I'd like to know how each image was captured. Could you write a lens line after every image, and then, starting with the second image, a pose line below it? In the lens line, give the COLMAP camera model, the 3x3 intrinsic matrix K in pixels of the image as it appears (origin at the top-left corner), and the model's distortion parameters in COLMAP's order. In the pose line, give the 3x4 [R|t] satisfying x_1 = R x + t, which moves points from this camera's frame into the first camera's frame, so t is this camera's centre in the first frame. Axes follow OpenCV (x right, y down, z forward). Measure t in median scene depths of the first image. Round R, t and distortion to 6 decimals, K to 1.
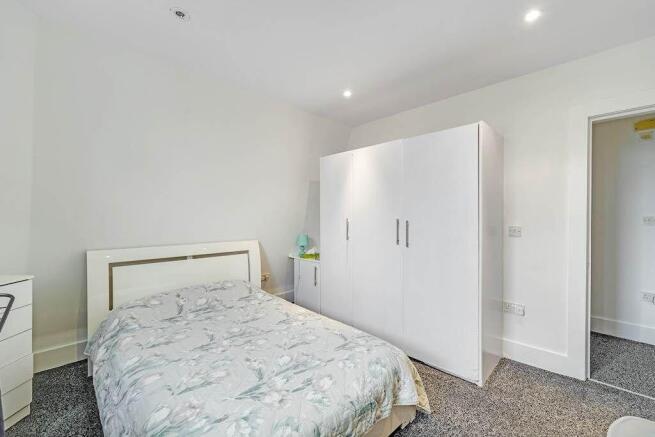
lens RADIAL K [[272.6, 0, 322.7], [0, 272.6, 222.0], [0, 0, 1]] dist [-0.000075, -0.000015]
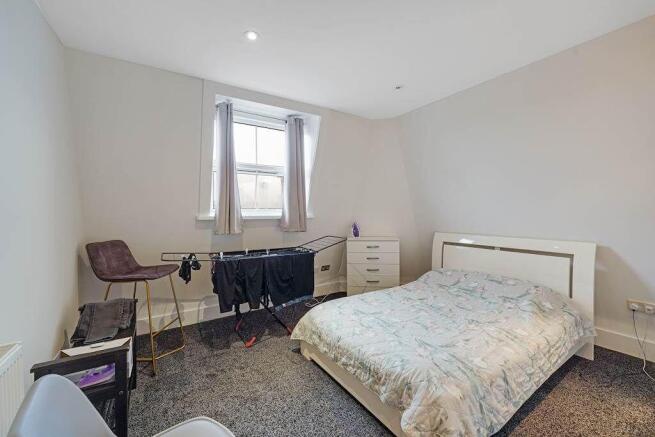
lens RADIAL K [[272.6, 0, 322.7], [0, 272.6, 222.0], [0, 0, 1]] dist [-0.000075, -0.000015]
pose [[-0.204468, 0.038872, -0.978101, 0.913162], [-0.014225, 0.998988, 0.042676, -0.015057], [0.978770, 0.022639, -0.203708, 0.691200]]
